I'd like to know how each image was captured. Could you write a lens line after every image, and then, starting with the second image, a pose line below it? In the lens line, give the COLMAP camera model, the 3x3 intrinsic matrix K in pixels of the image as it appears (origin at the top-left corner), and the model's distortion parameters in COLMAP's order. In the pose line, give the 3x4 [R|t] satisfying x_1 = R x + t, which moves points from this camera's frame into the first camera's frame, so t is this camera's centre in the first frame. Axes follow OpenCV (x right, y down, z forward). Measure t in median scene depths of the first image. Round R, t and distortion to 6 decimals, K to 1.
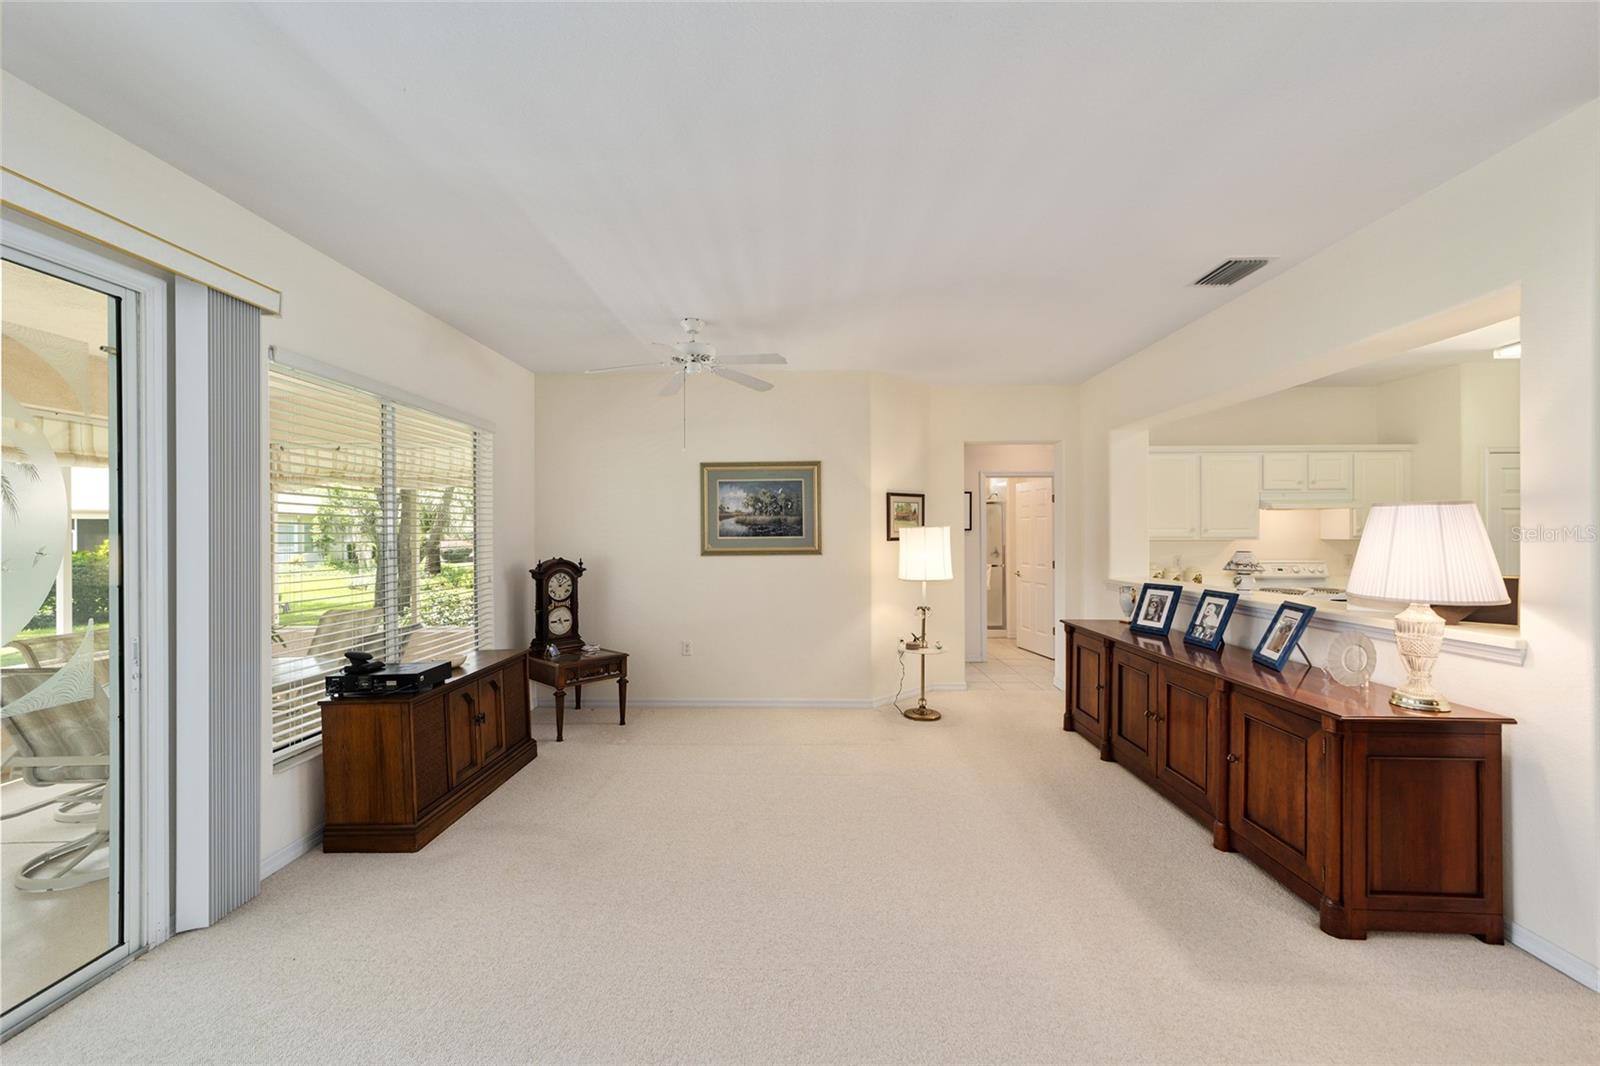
lens RADIAL K [[614.6, 0, 798.8], [0, 614.6, 534.0], [0, 0, 1]] dist [-0.007926, 0.005760]
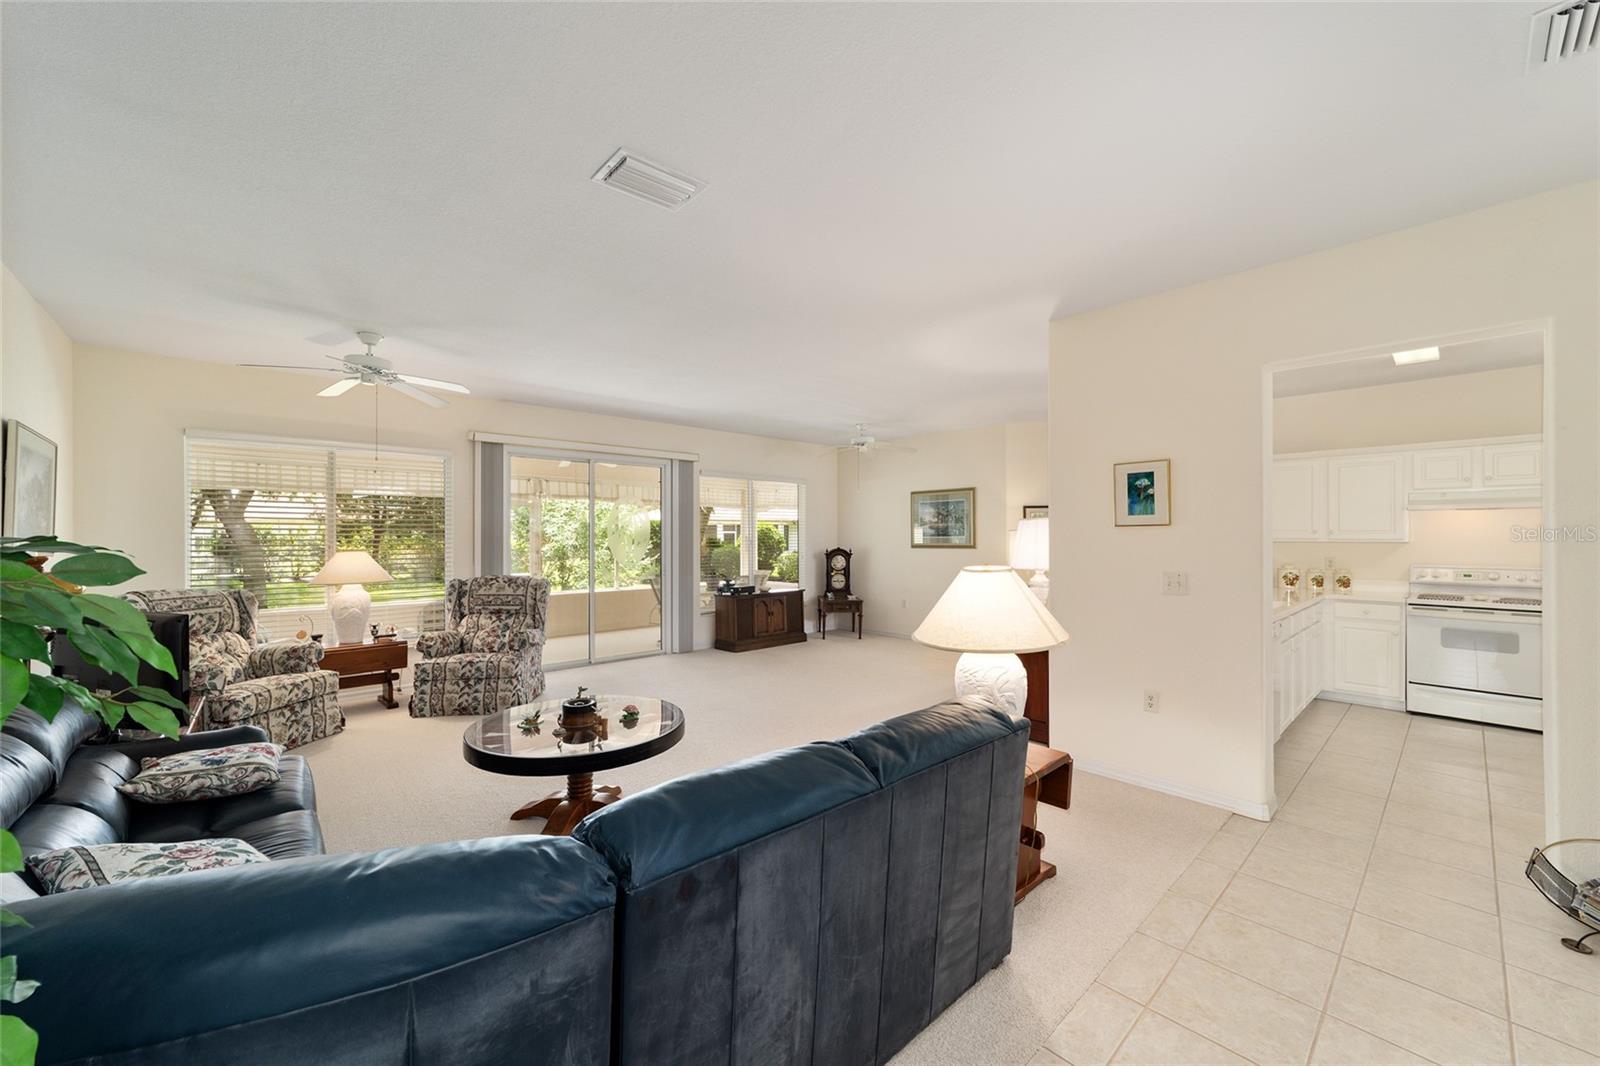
lens RADIAL K [[614.6, 0, 796.6], [0, 614.6, 532.7], [0, 0, 1]] dist [-0.007926, 0.005760]
pose [[0.699998, 0.000500, -0.714145, 0.844082], [-0.003258, 0.999992, -0.002493, -0.000562], [0.714138, 0.004072, 0.699994, -0.395801]]
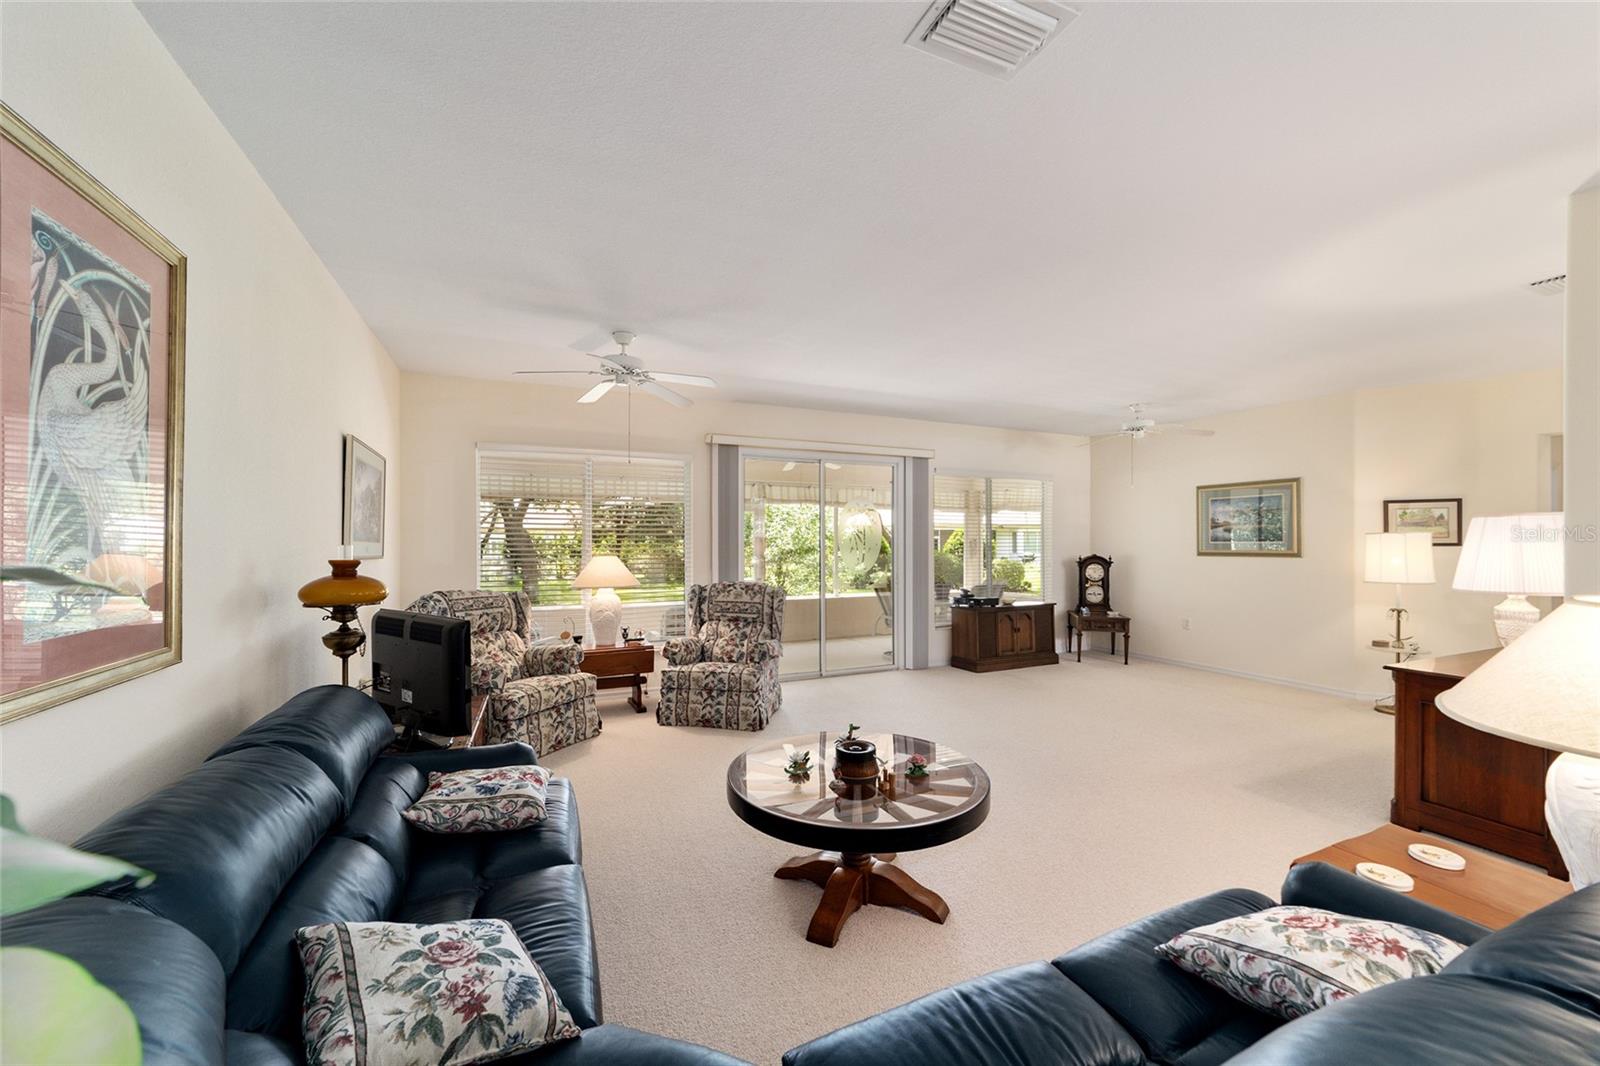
lens RADIAL K [[614.6, 0, 801.1], [0, 614.6, 538.2], [0, 0, 1]] dist [-0.007926, 0.005760]
pose [[0.448452, 0.001108, -0.893806, 0.675490], [-0.003052, 0.999995, -0.000291, 0.000476], [0.893802, 0.002858, 0.448453, -0.381886]]
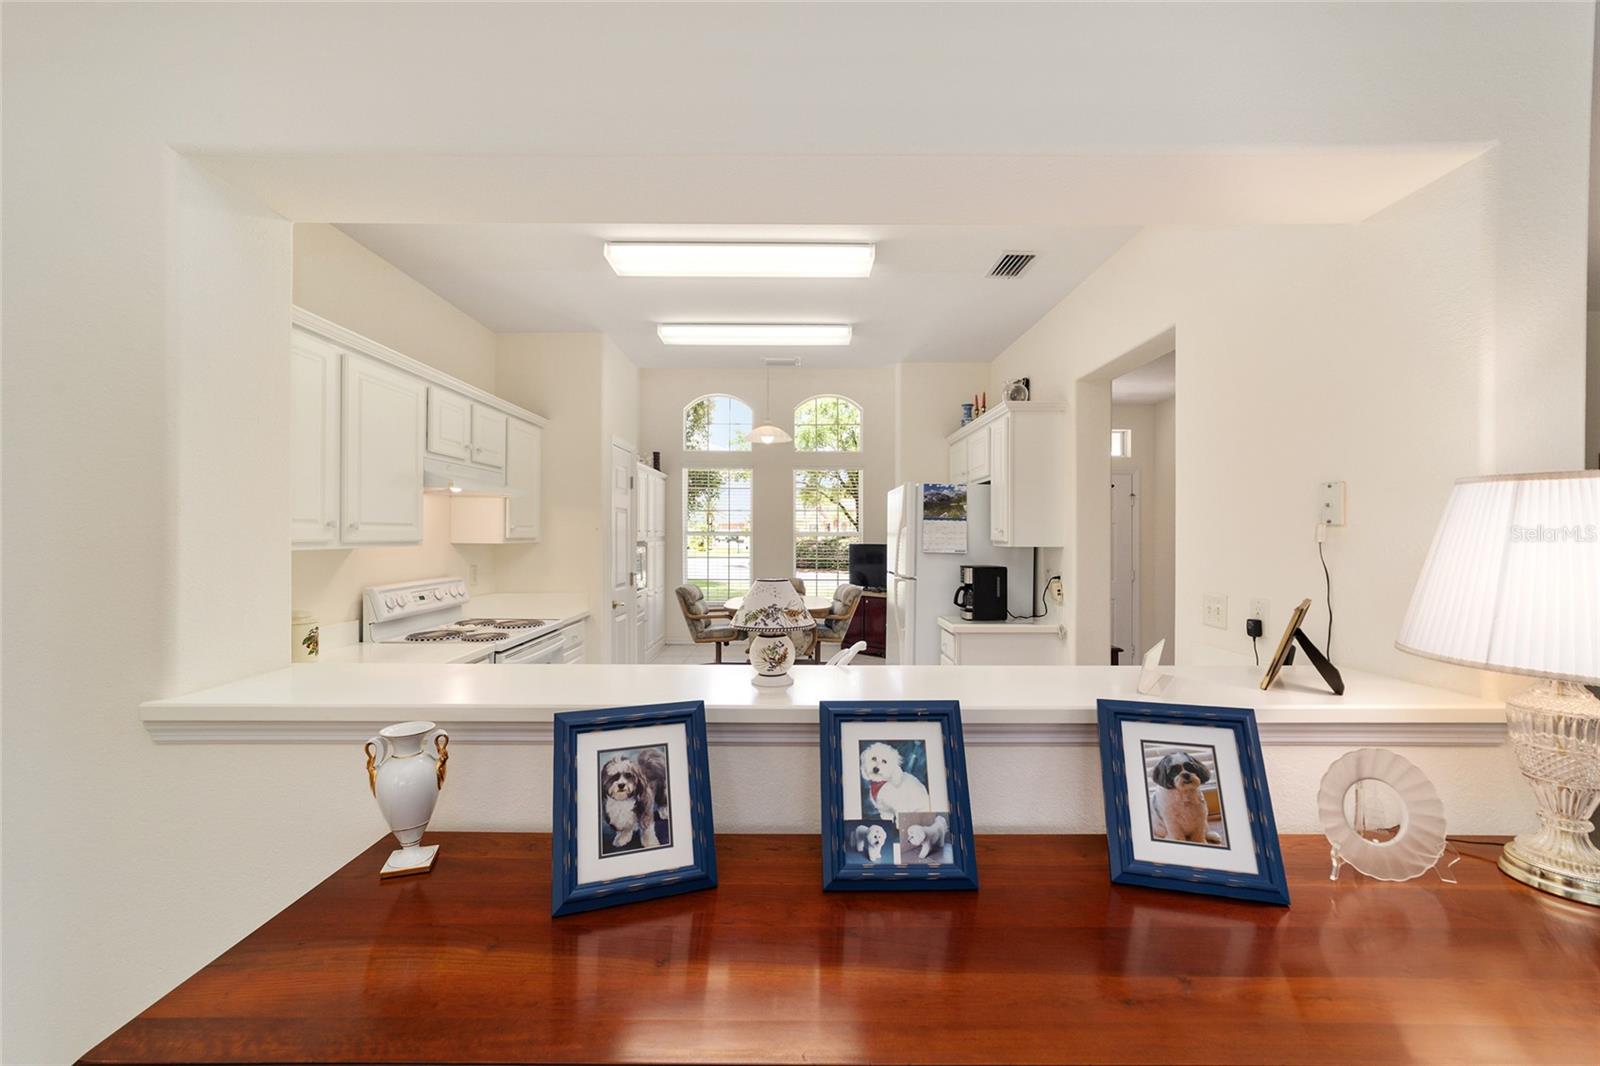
lens RADIAL K [[614.6, 0, 797.5], [0, 614.6, 526.9], [0, 0, 1]] dist [-0.007926, 0.005760]
pose [[-0.025788, 0.008869, 0.999628, 0.234467], [-0.001275, 0.999960, -0.008905, -0.003471], [-0.999667, -0.001504, -0.025775, 0.752225]]
